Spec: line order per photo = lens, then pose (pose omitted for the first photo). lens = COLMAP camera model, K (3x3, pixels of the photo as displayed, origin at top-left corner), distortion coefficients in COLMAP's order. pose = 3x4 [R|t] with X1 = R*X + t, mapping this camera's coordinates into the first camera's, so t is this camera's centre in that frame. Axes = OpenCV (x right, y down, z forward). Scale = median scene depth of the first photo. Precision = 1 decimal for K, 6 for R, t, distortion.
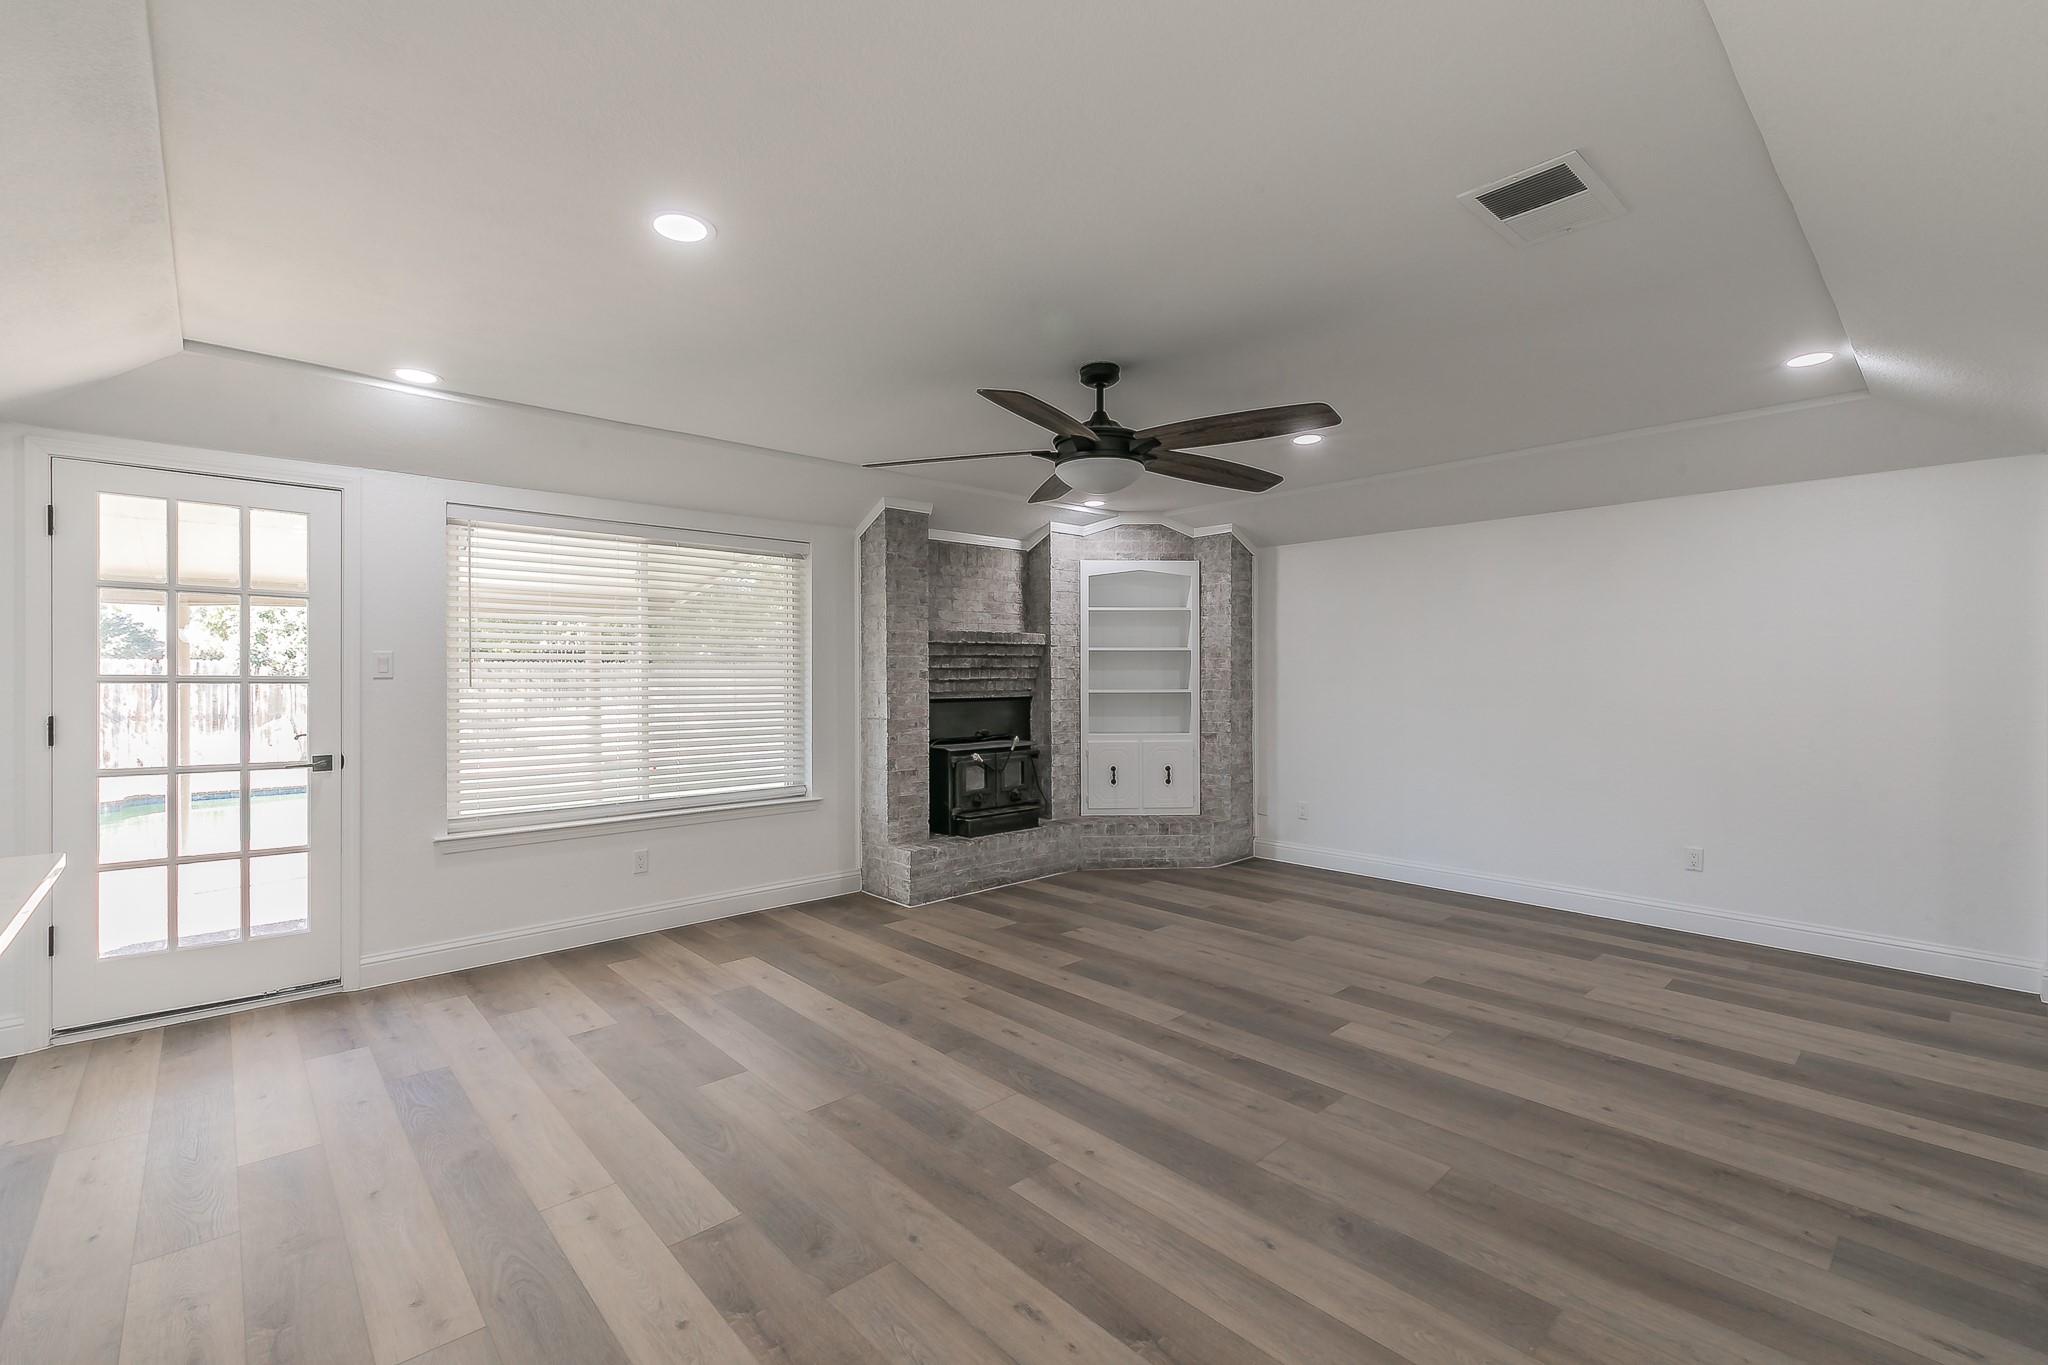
lens RADIAL K [[895.6, 0, 1024.0], [0, 895.6, 682.5], [0, 0, 1]] dist [-0.001160, -0.000507]
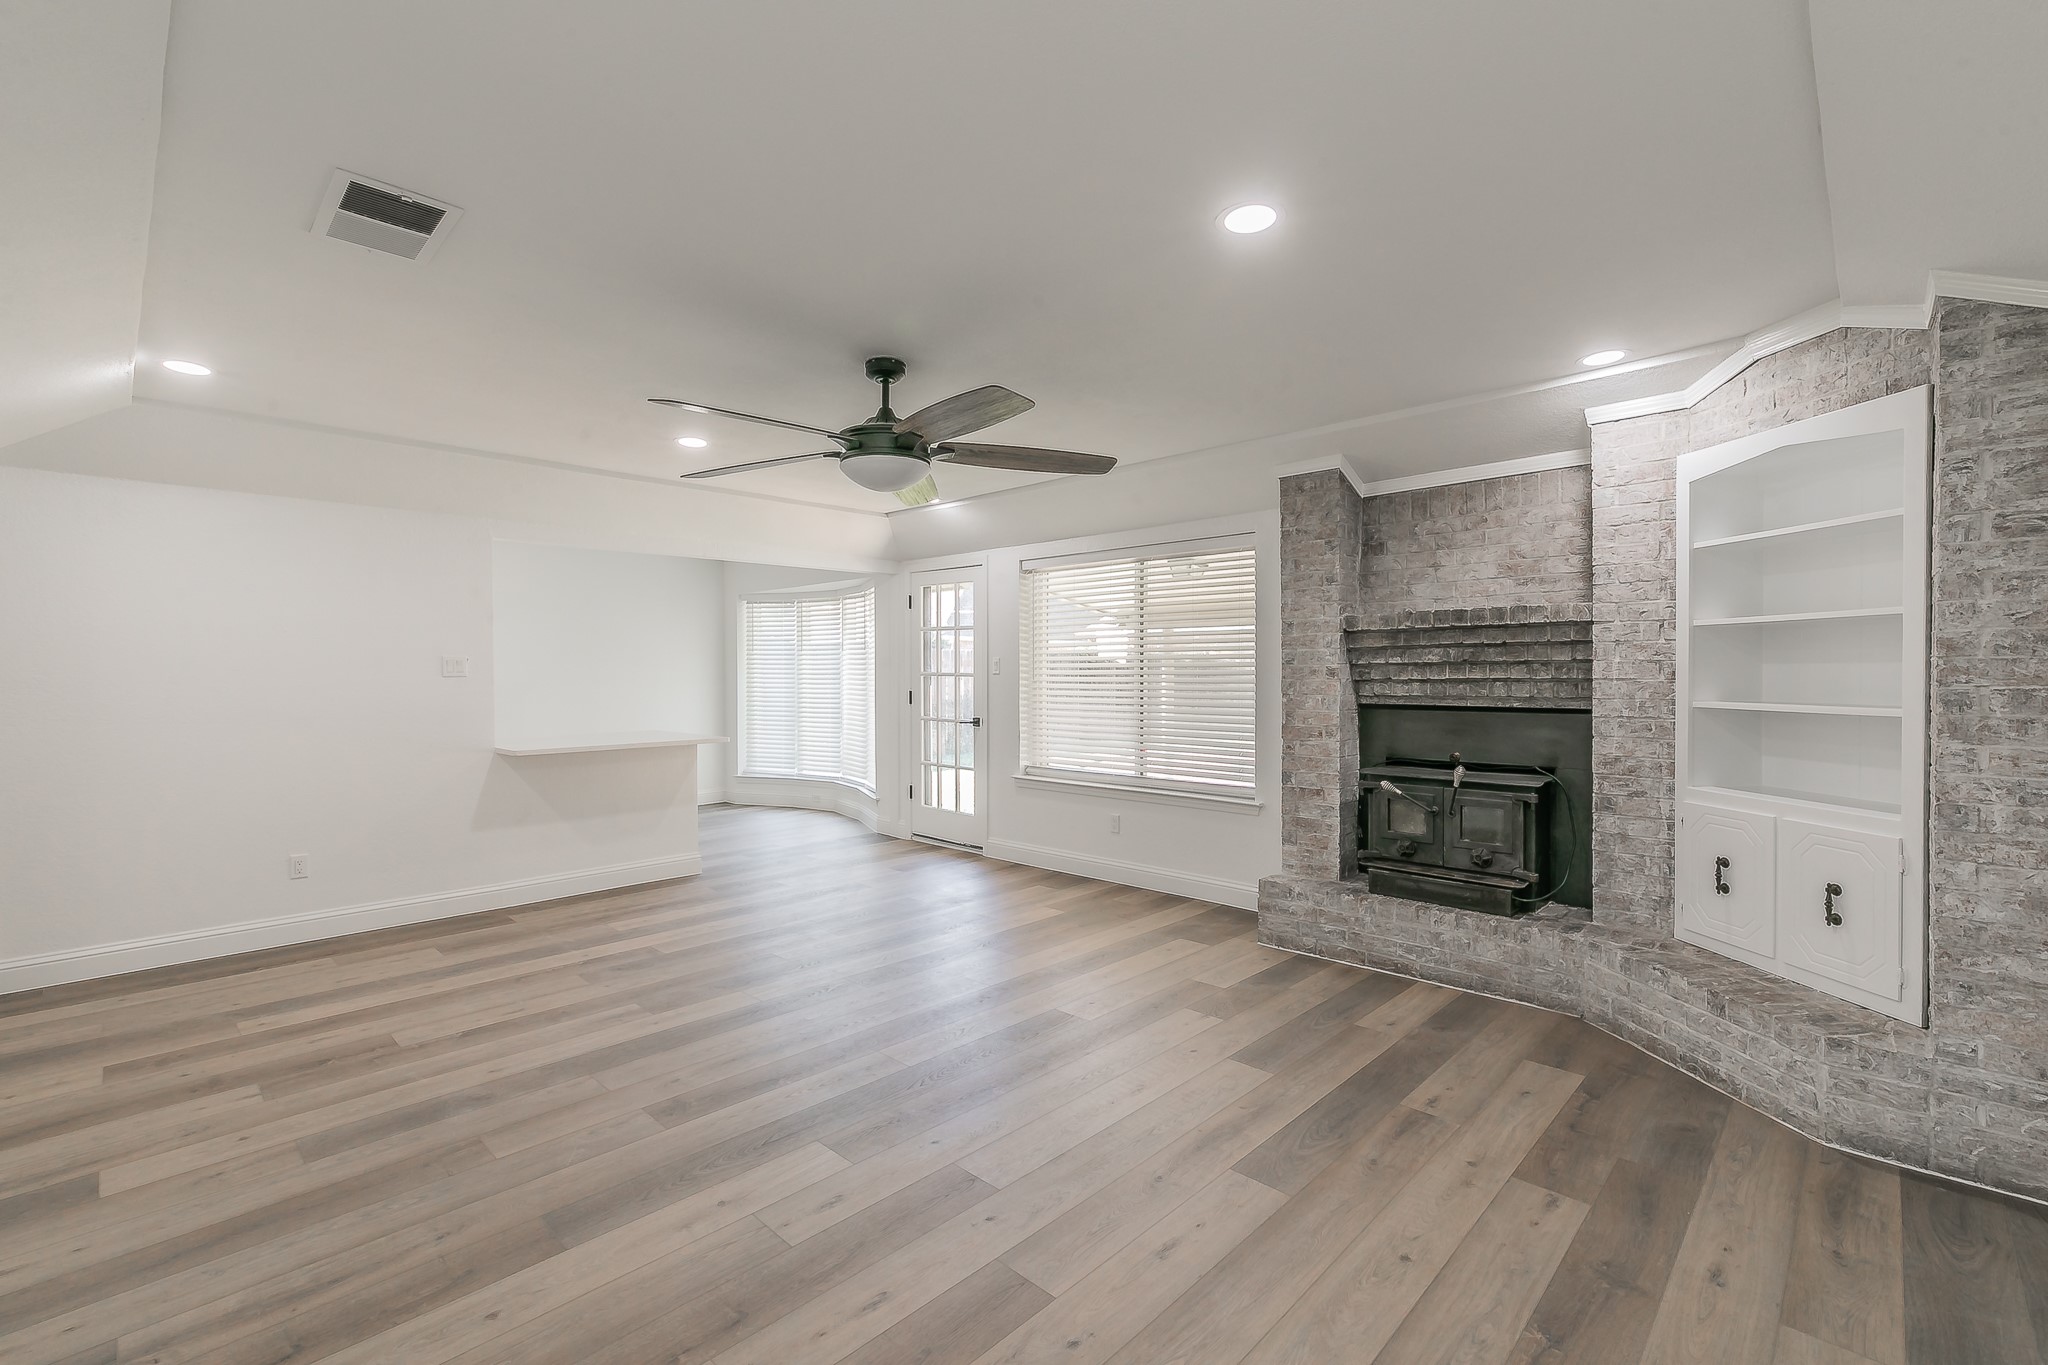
lens RADIAL K [[898.4, 0, 1015.2], [0, 898.4, 684.5], [0, 0, 1]] dist [0.005225, 0.000709]
pose [[0.043881, 0.019610, -0.998844, 0.798194], [-0.003350, 0.999805, 0.019482, -0.014748], [0.999031, 0.002491, 0.043938, 0.807156]]
